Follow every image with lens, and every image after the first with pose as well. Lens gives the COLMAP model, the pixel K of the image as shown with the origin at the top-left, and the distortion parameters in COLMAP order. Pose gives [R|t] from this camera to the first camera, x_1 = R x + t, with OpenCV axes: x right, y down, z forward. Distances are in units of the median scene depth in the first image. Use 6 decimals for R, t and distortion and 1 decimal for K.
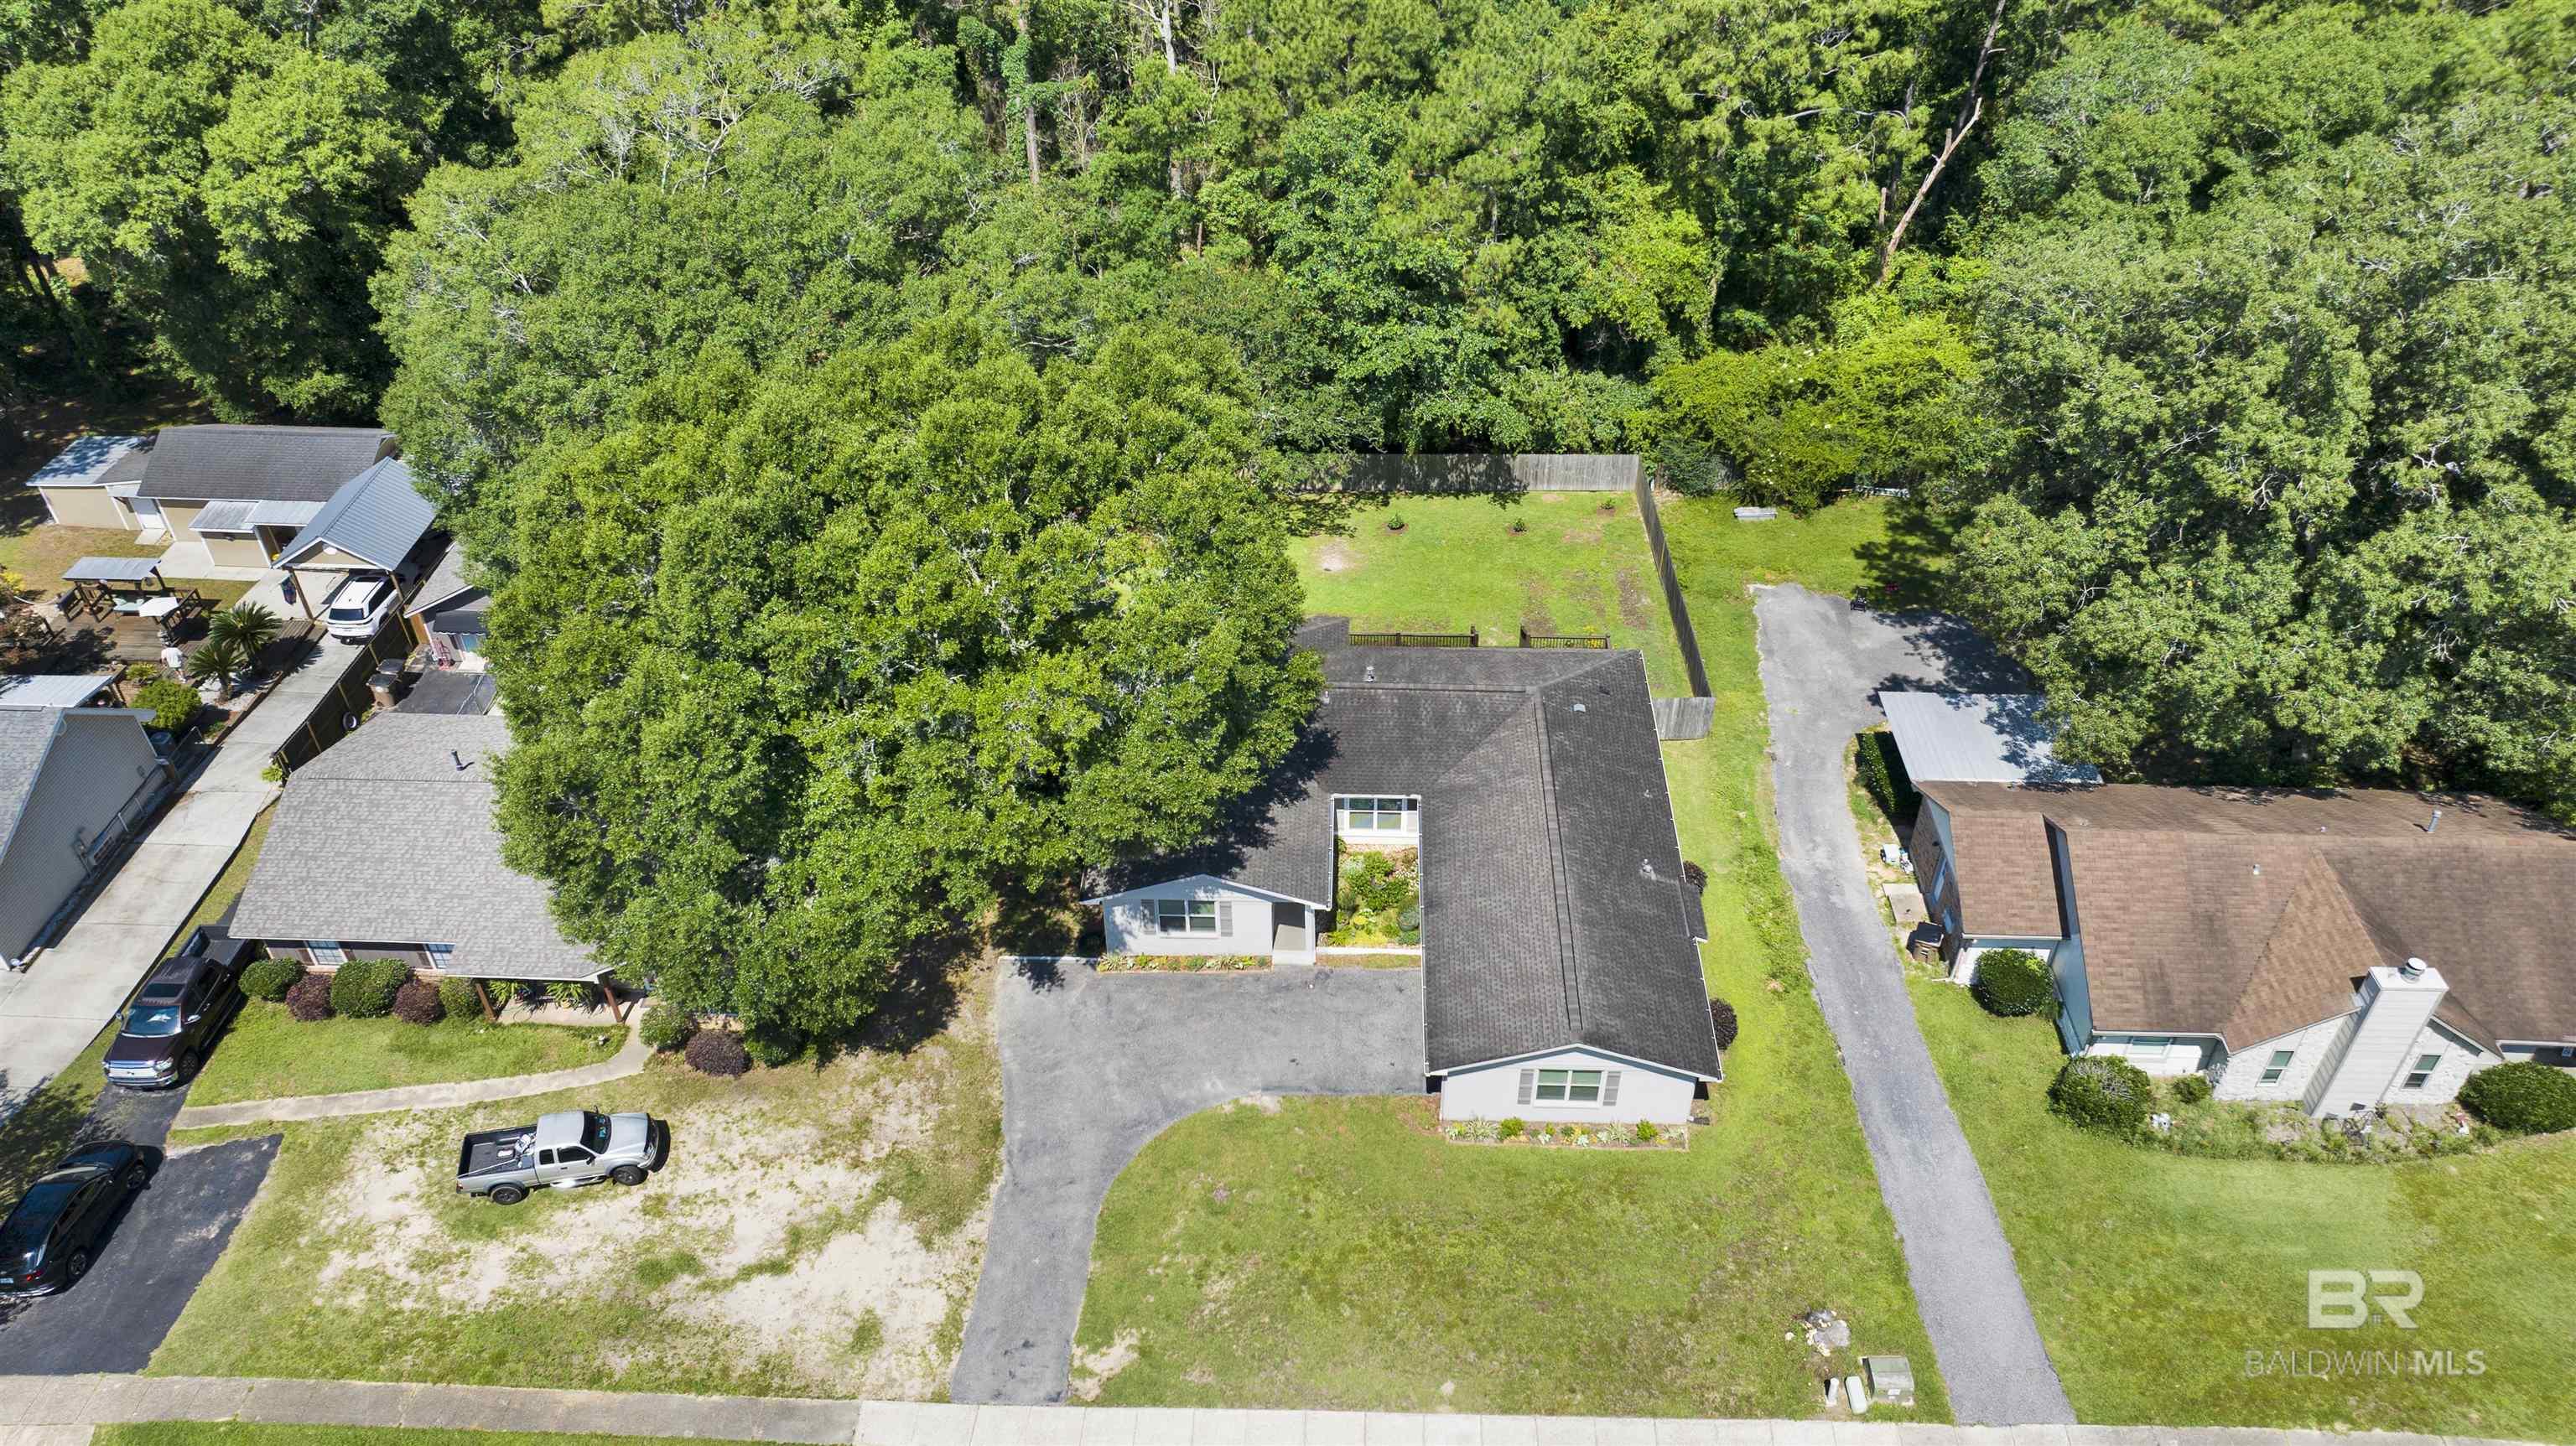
lens RADIAL K [[1804.5, 0, 1294.5], [0, 1804.5, 716.1], [0, 0, 1]] dist [-0.030726, 0.036477]
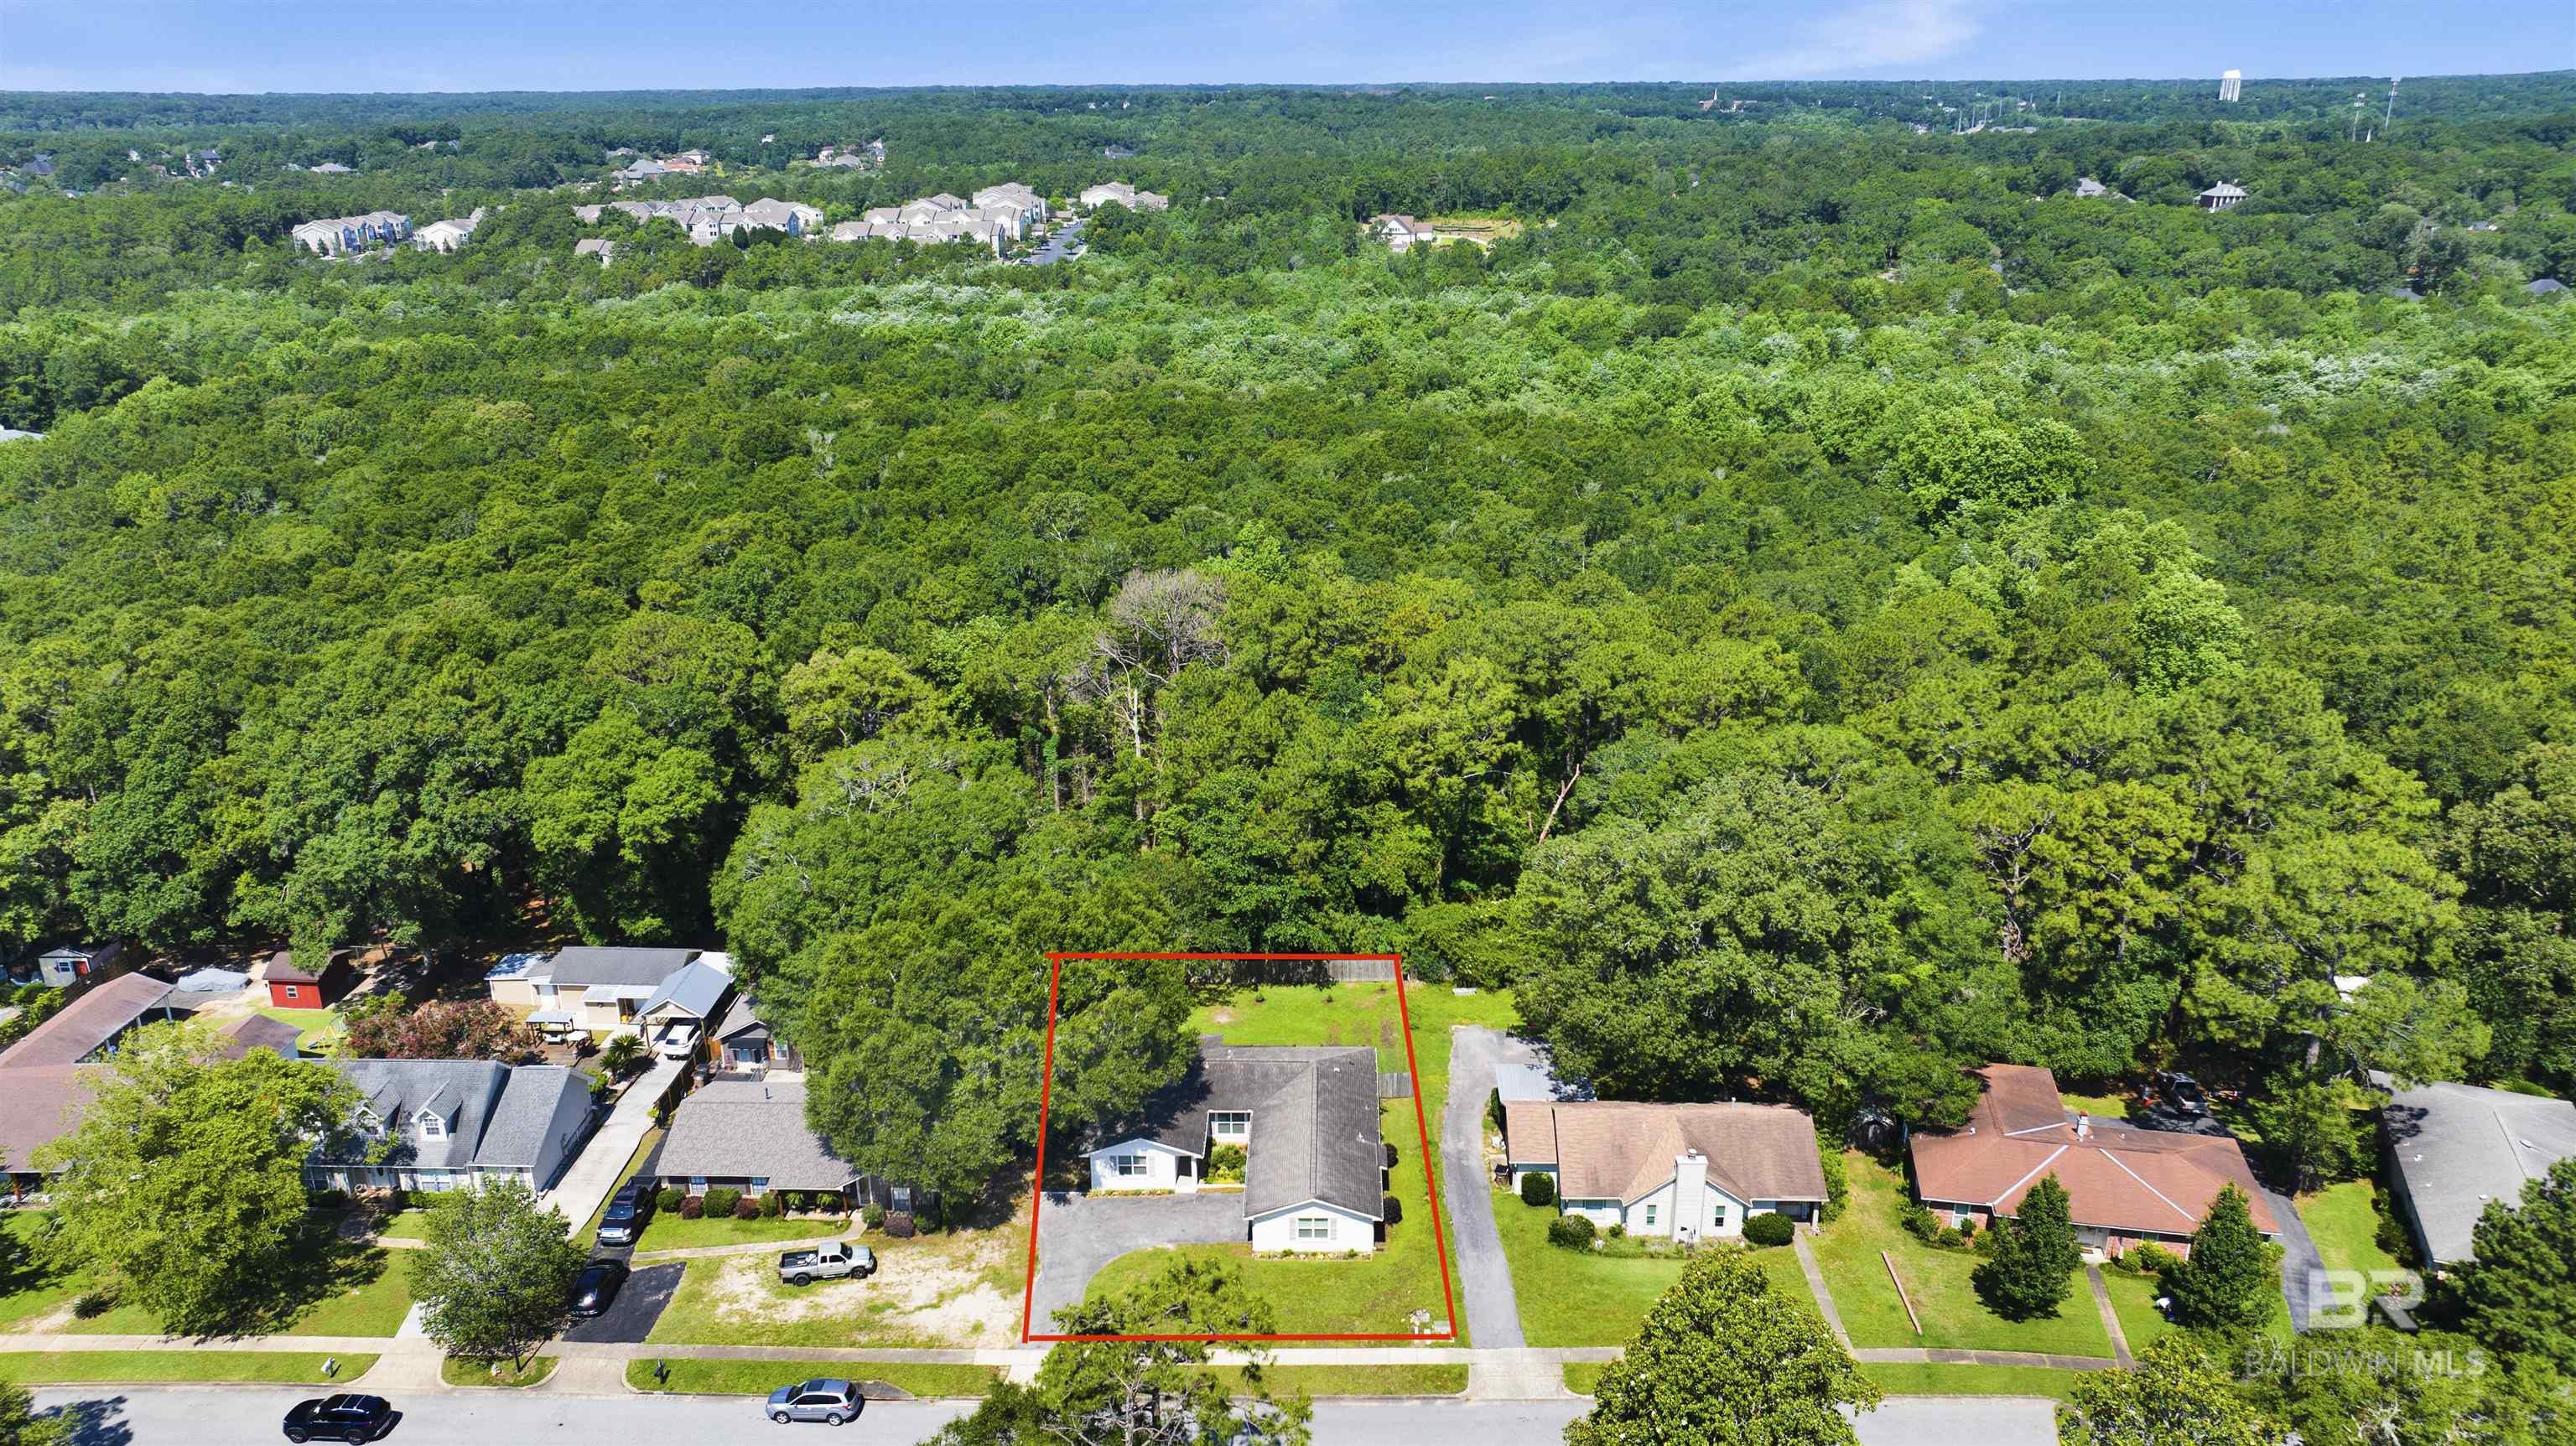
lens RADIAL K [[1804.5, 0, 1294.5], [0, 1804.5, 716.1], [0, 0, 1]] dist [-0.030726, 0.036477]
pose [[0.999891, -0.005072, 0.013871, 0.093962], [0.009391, 0.943214, -0.332054, 0.302928], [-0.011399, 0.332148, 0.943158, -1.042566]]
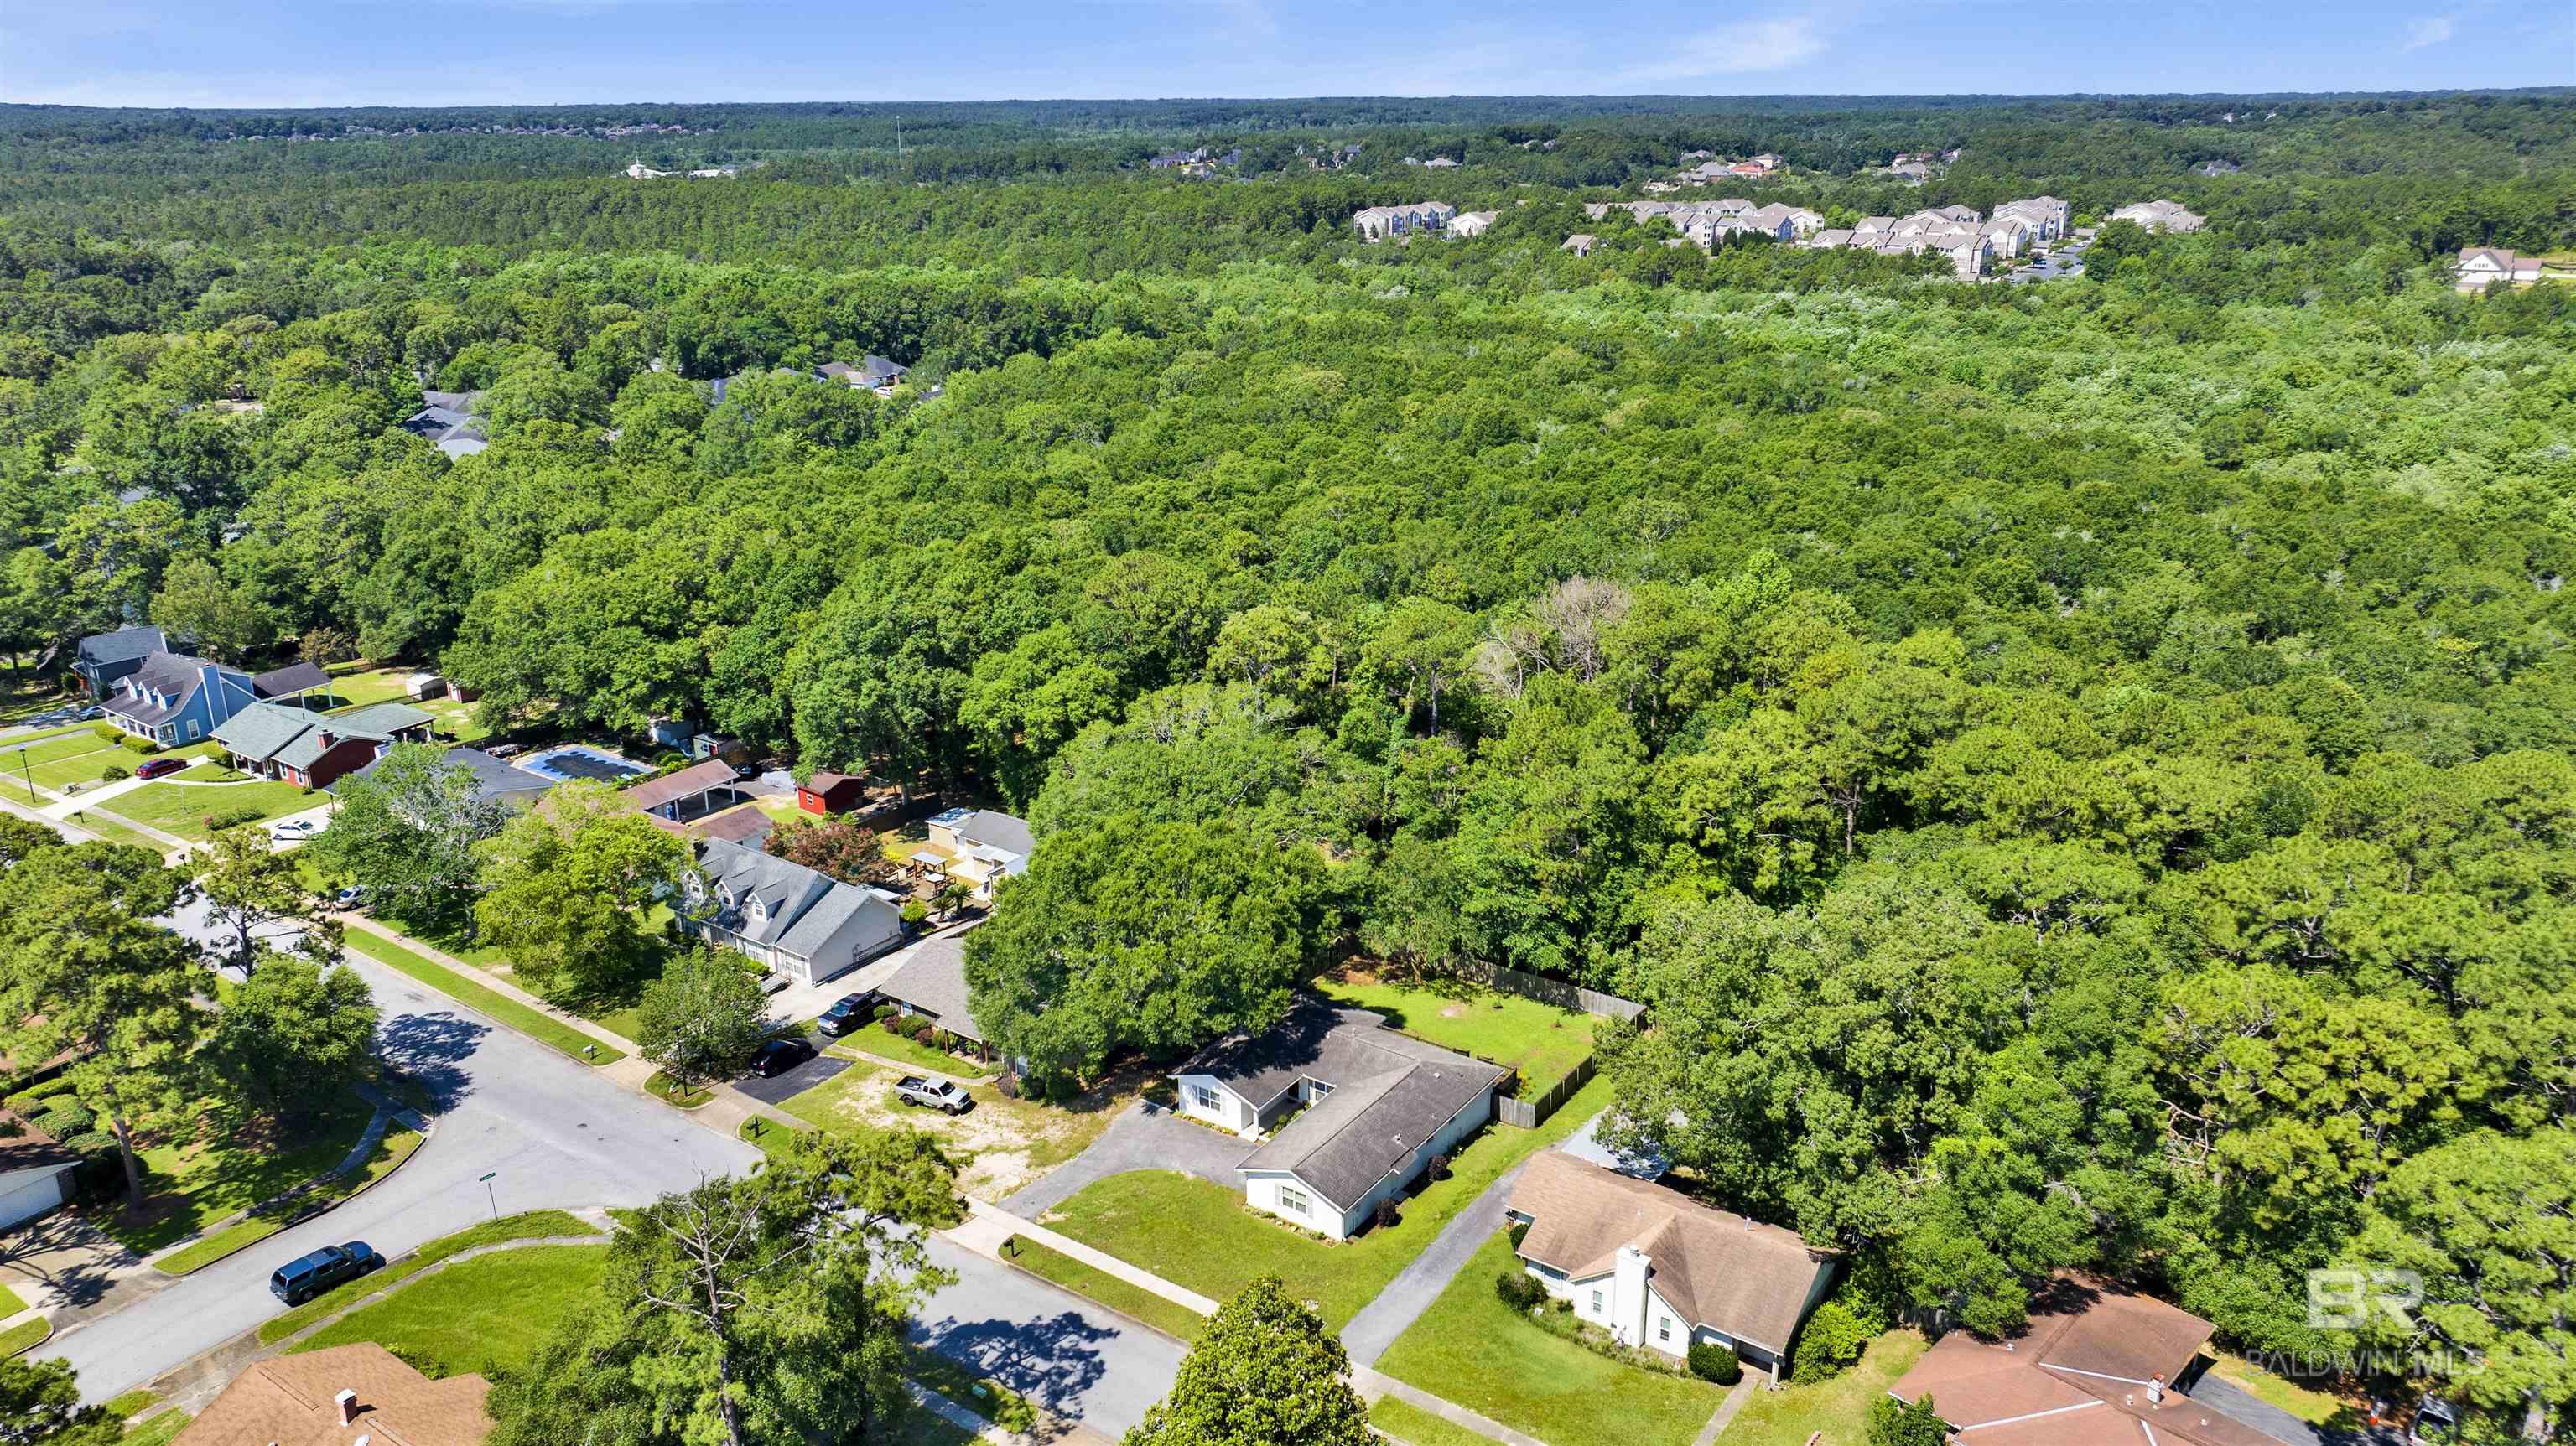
lens RADIAL K [[1804.5, 0, 1294.5], [0, 1804.5, 716.1], [0, 0, 1]] dist [-0.030726, 0.036477]
pose [[0.842272, 0.176366, -0.509384, 1.029798], [-0.336675, 0.910102, -0.241587, 0.178191], [0.420984, 0.374979, 0.825932, -0.894465]]
